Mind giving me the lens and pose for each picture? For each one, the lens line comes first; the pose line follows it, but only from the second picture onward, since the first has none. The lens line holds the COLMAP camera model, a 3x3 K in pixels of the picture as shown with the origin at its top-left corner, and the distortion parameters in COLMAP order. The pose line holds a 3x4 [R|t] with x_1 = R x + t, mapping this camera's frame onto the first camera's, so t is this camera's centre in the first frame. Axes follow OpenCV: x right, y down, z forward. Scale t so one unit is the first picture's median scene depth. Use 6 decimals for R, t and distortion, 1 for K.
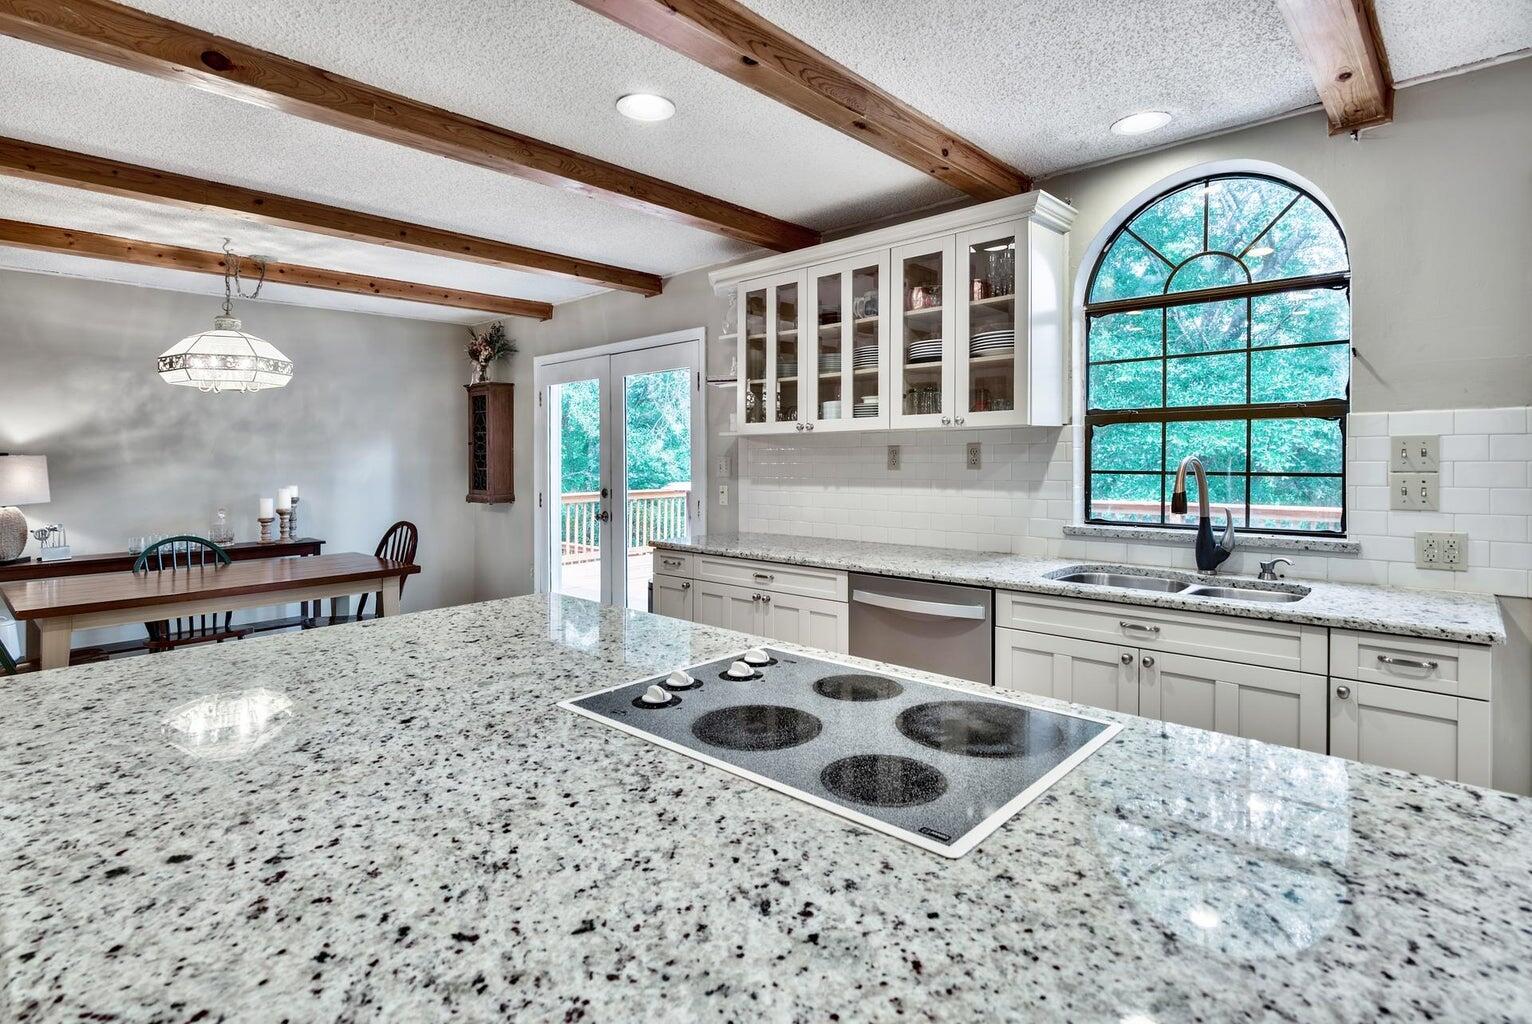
lens RADIAL K [[780.2, 0, 770.5], [0, 780.2, 453.5], [0, 0, 1]] dist [-0.000972, -0.000361]
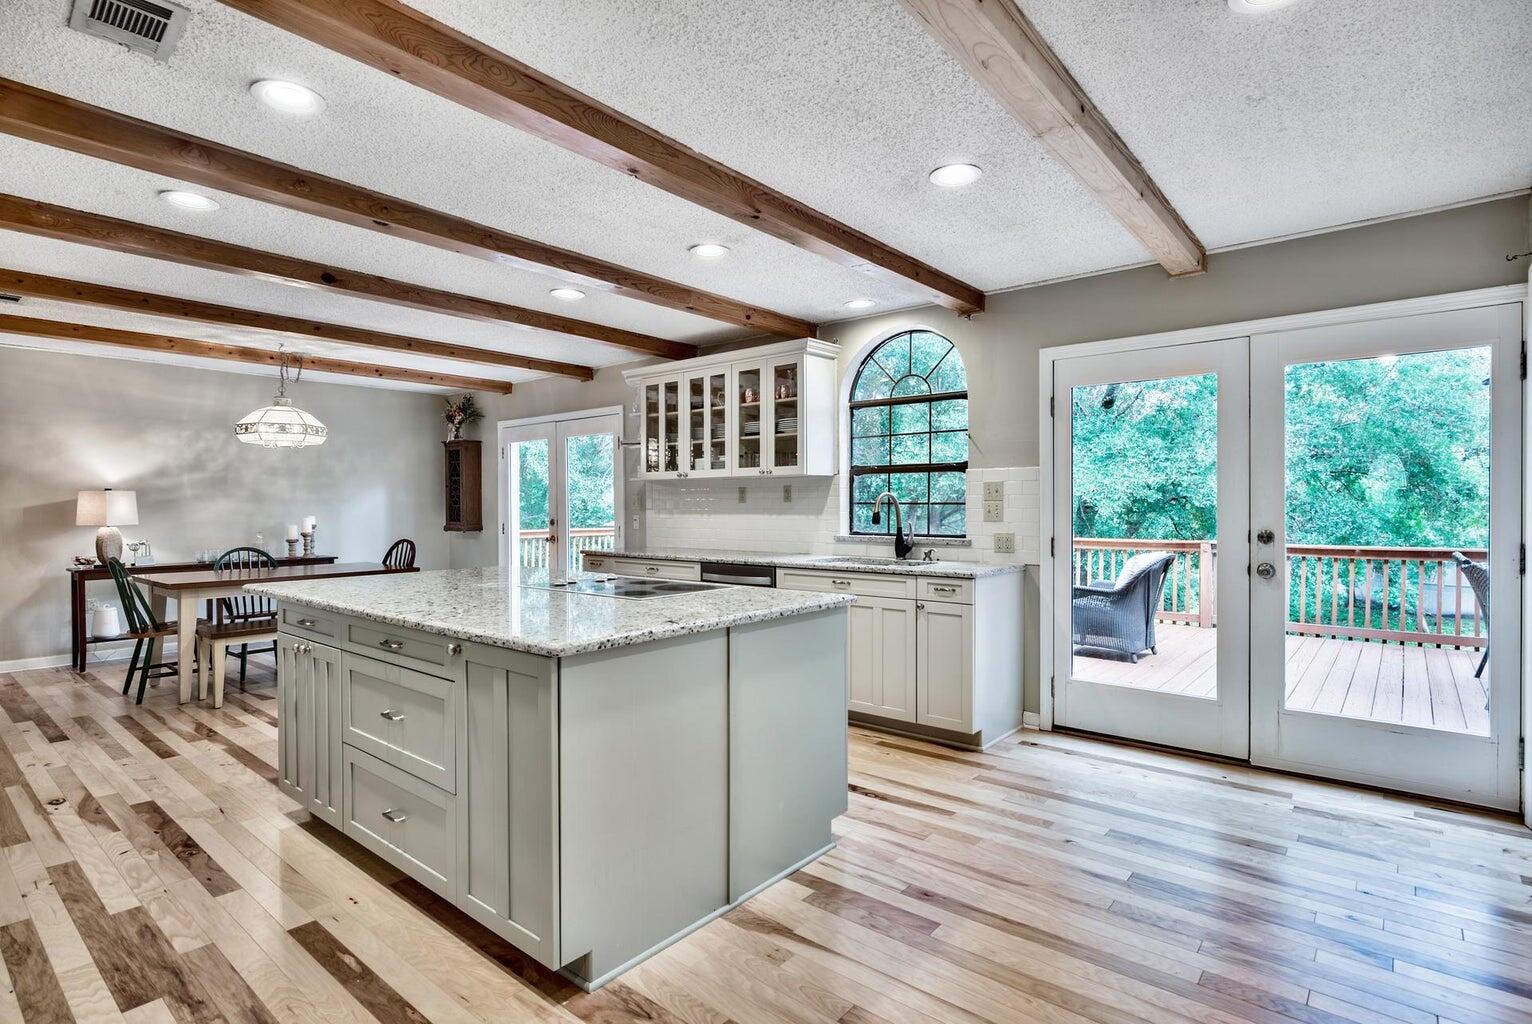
lens RADIAL K [[757.3, 0, 824.0], [0, 757.3, 514.3], [0, 0, 1]] dist [0.001476, 0.000433]
pose [[0.992765, 0.001359, 0.120070, 0.143364], [-0.003102, 0.999893, 0.014325, 0.022225], [-0.120037, -0.014594, 0.992662, -0.533159]]
